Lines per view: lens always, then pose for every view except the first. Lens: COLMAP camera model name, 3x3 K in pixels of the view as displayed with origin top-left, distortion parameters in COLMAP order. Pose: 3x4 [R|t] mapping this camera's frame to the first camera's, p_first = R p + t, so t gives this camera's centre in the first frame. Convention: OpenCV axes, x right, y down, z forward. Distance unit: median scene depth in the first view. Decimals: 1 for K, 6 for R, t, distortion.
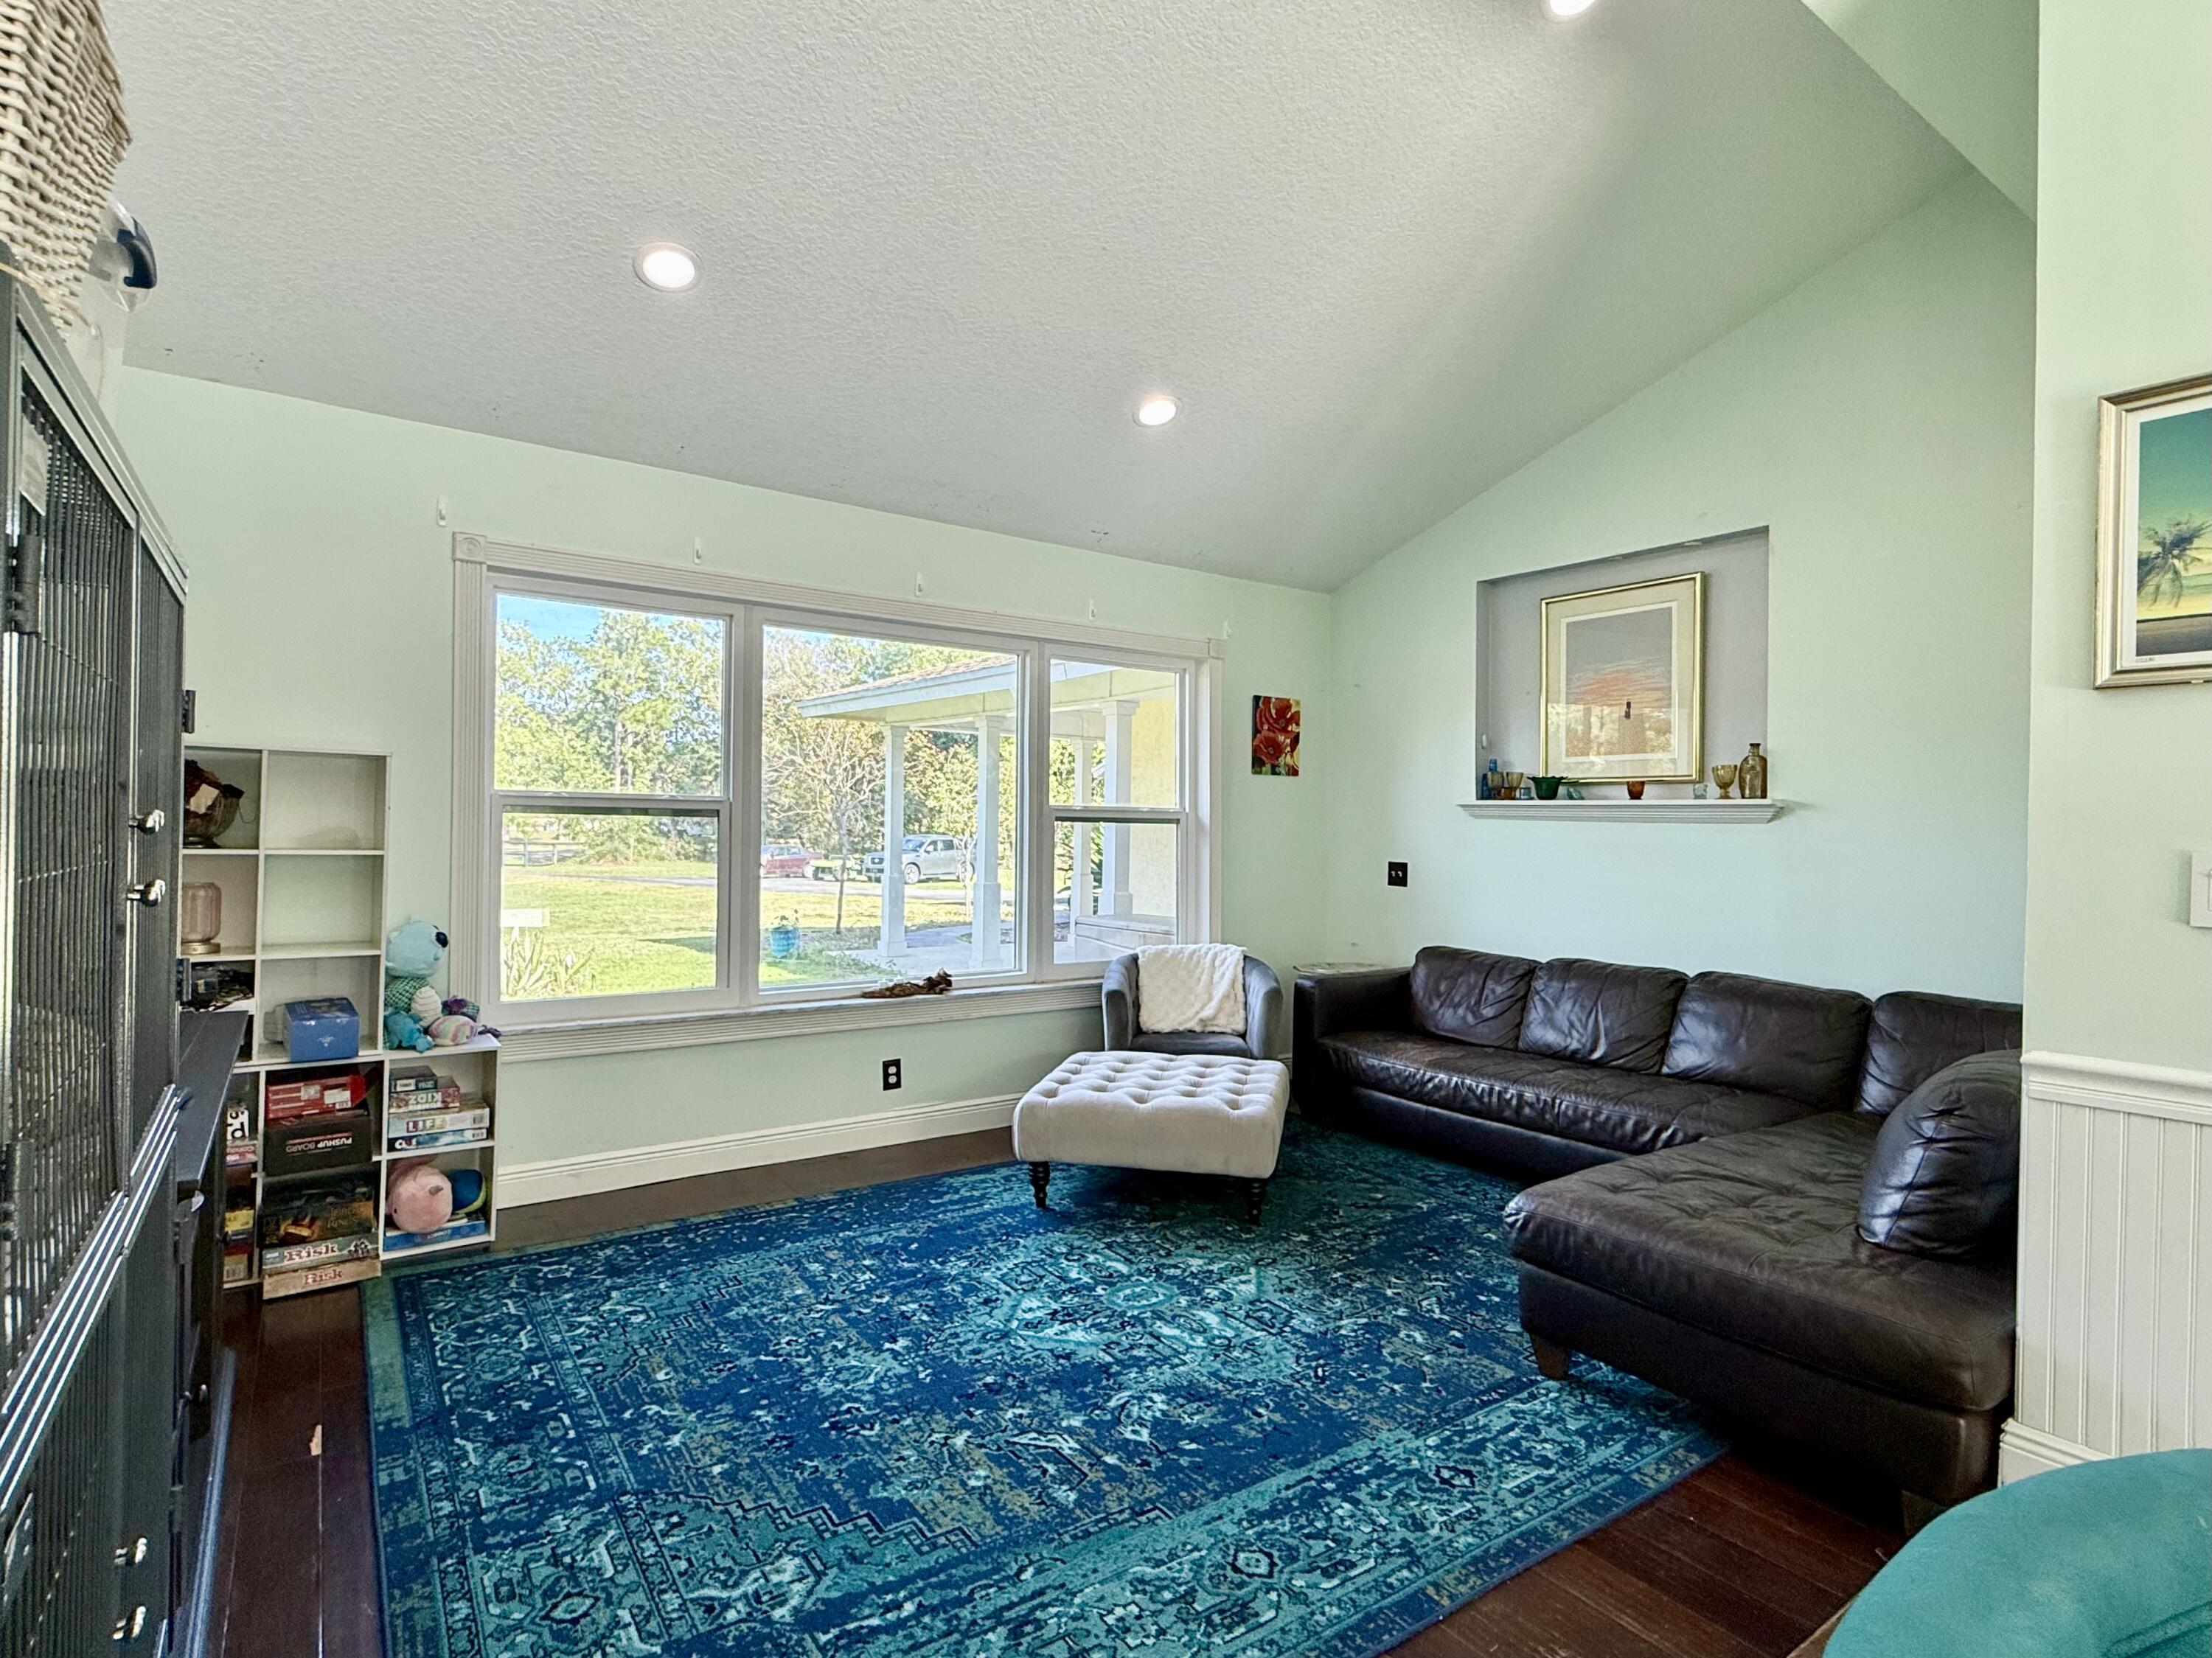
lens RADIAL K [[1133.7, 0, 1112.6], [0, 1133.7, 827.7], [0, 0, 1]] dist [-0.001492, -0.000097]
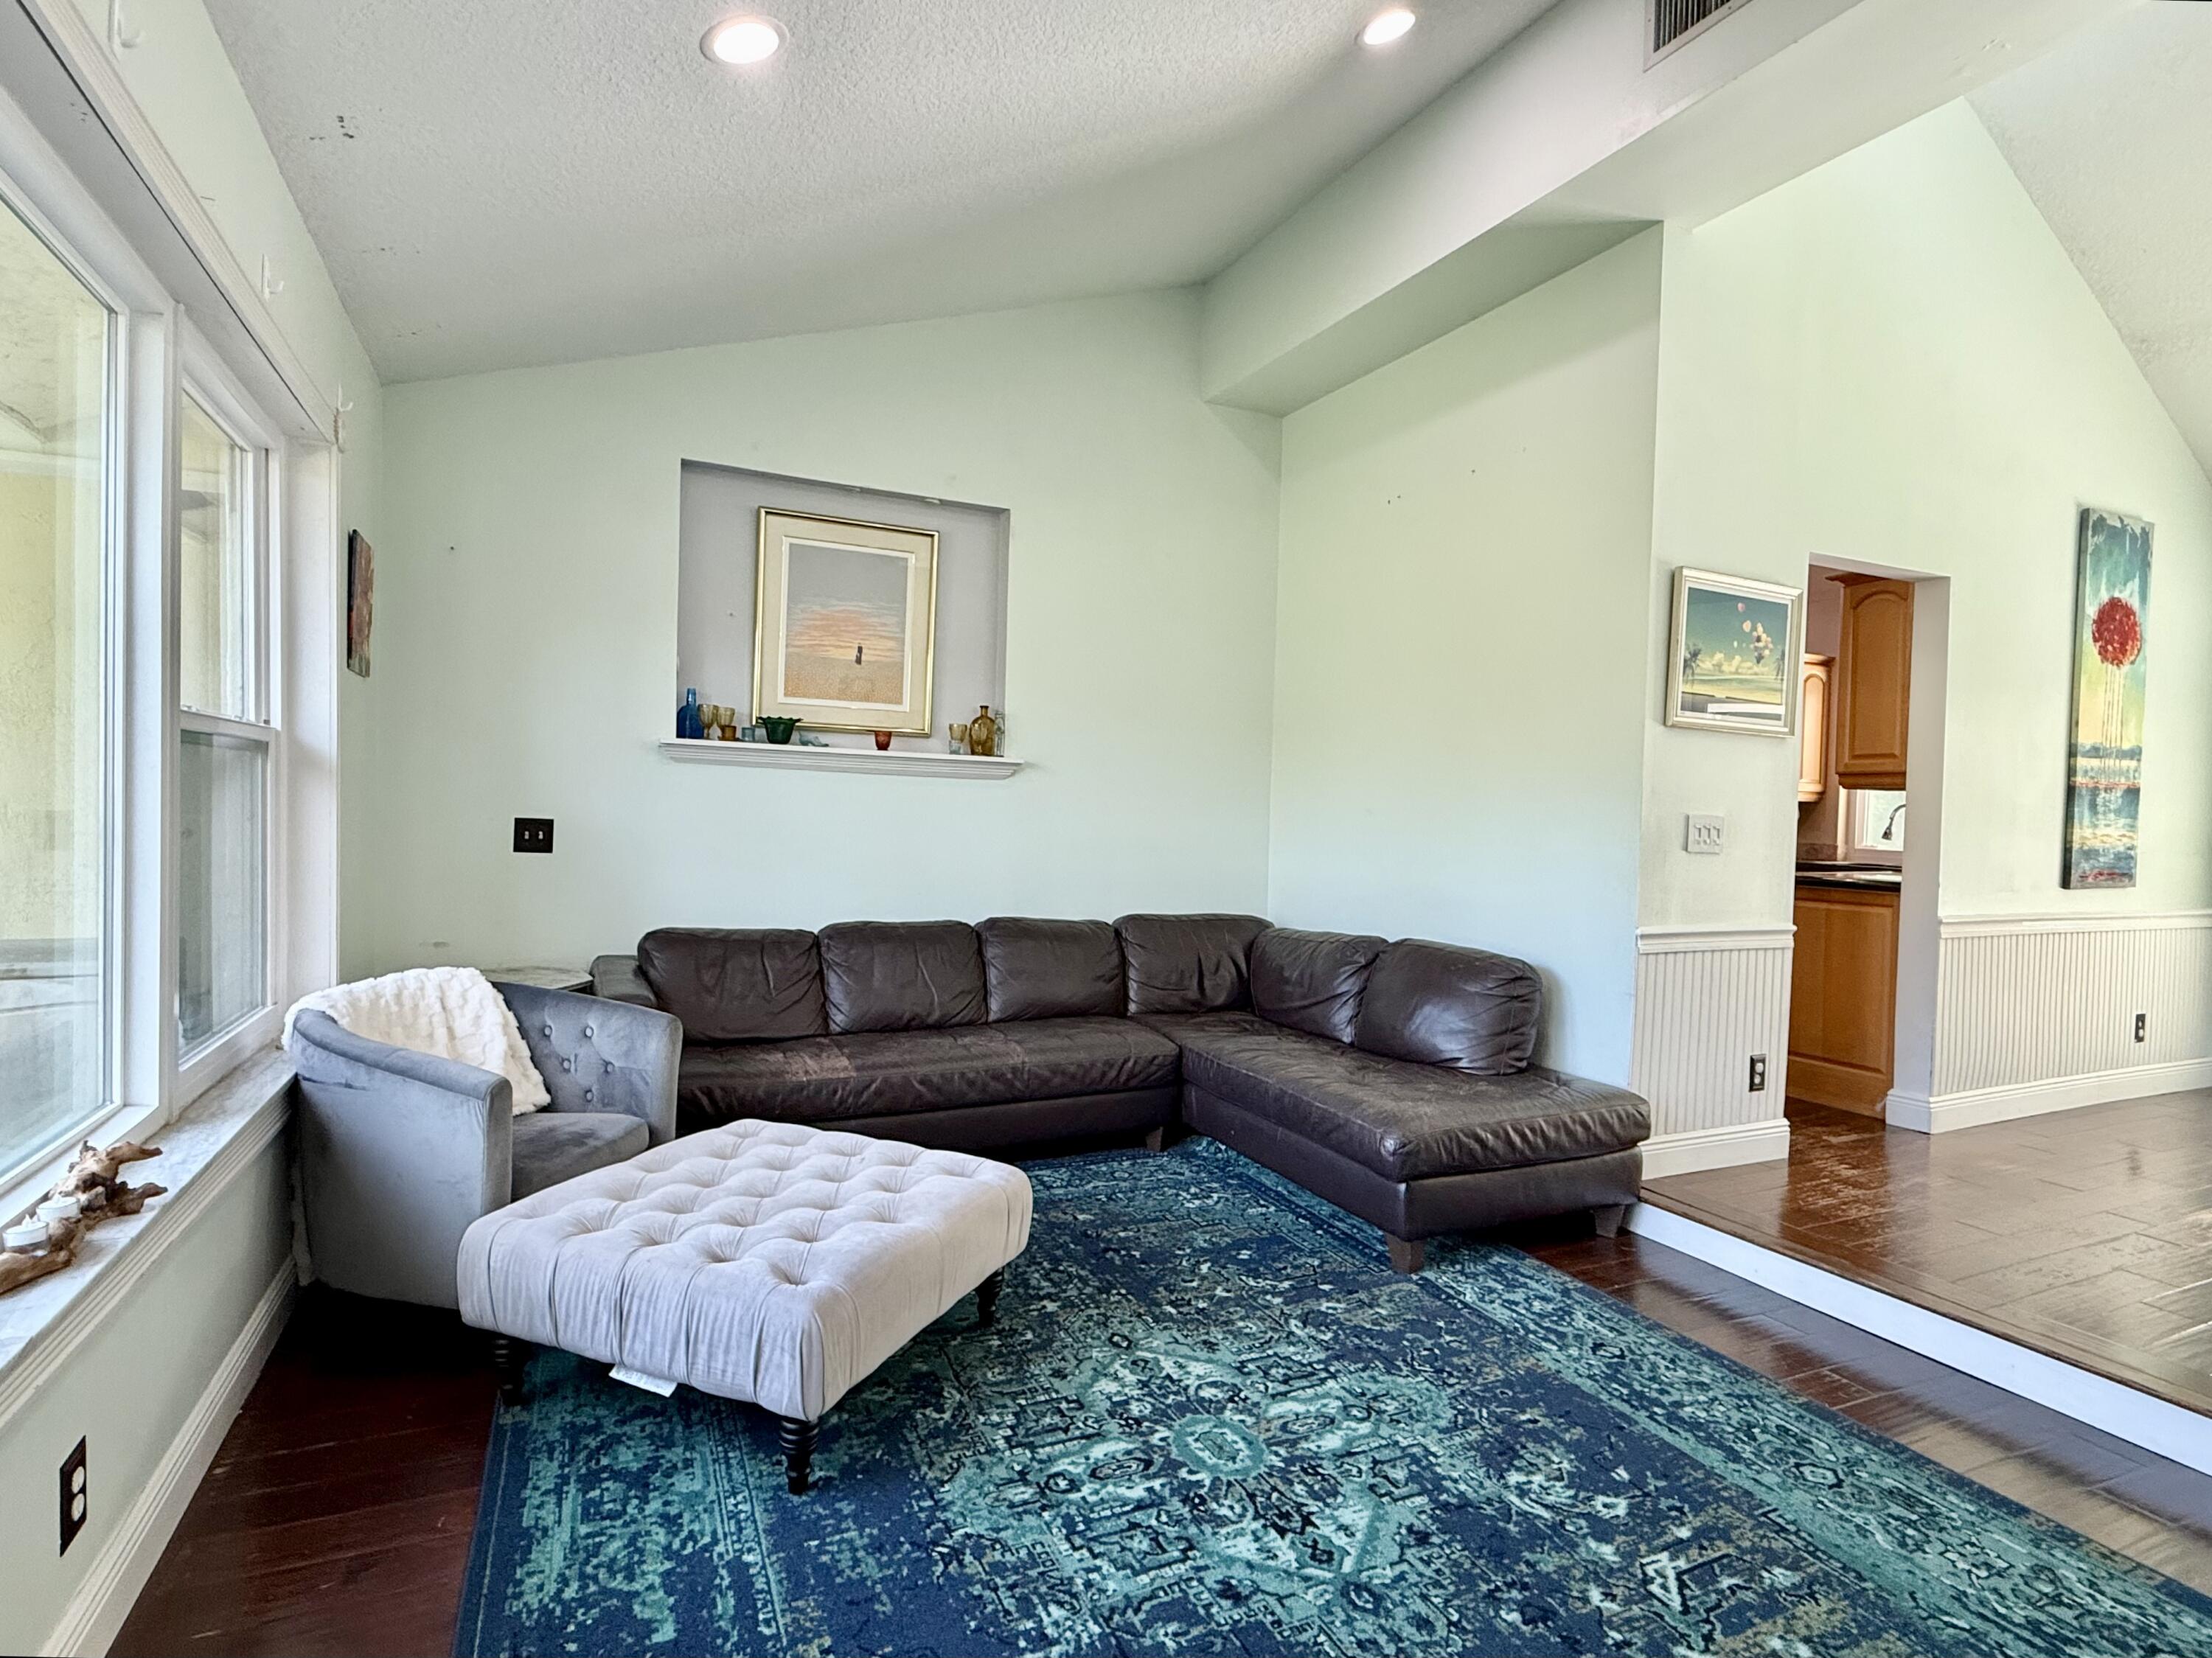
lens RADIAL K [[1127.1, 0, 1106.0], [0, 1127.1, 829.0], [0, 0, 1]] dist [-0.000646, -0.000112]
pose [[0.181697, -0.026666, 0.982993, -0.626264], [-0.028963, 0.999053, 0.032455, 0.006960], [-0.982928, -0.034367, 0.180752, 0.894117]]
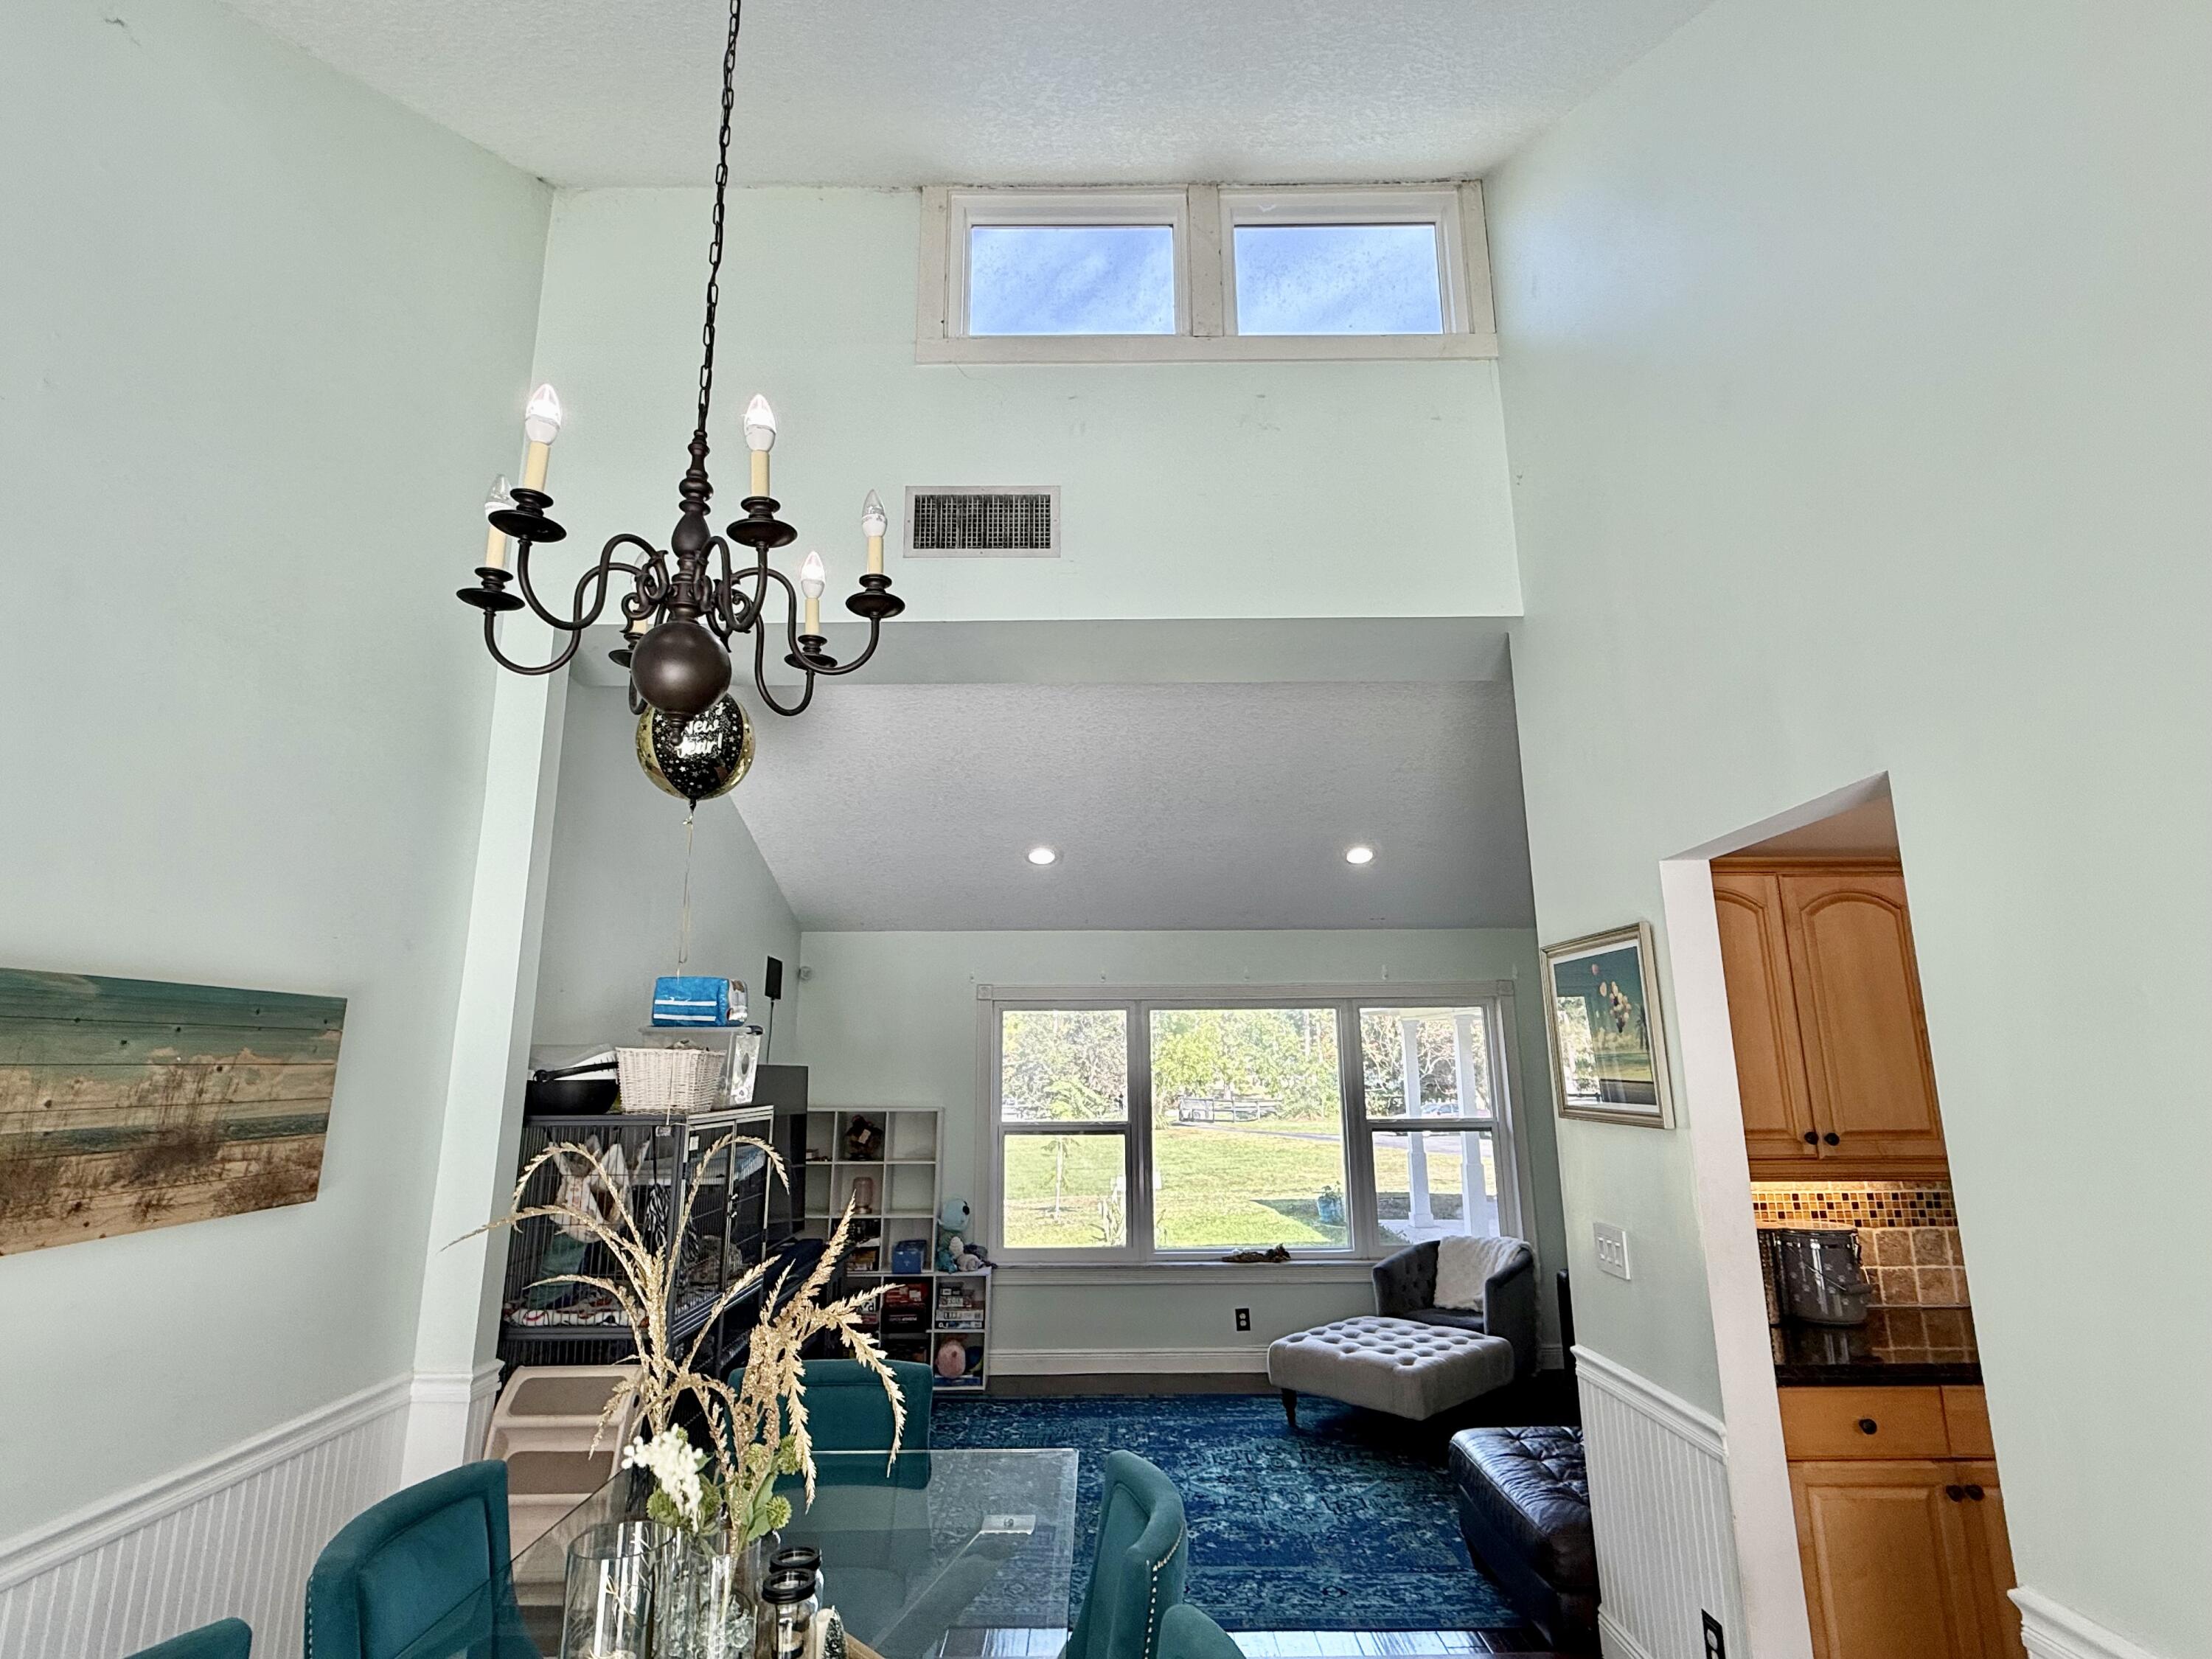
lens RADIAL K [[1127.2, 0, 1106.0], [0, 1127.2, 829.5], [0, 0, 1]] dist [-0.000646, -0.000112]
pose [[0.816863, -0.140938, -0.559349, 0.749743], [0.018500, 0.975594, -0.218801, -0.106459], [0.576535, 0.168382, 0.799534, -0.468036]]
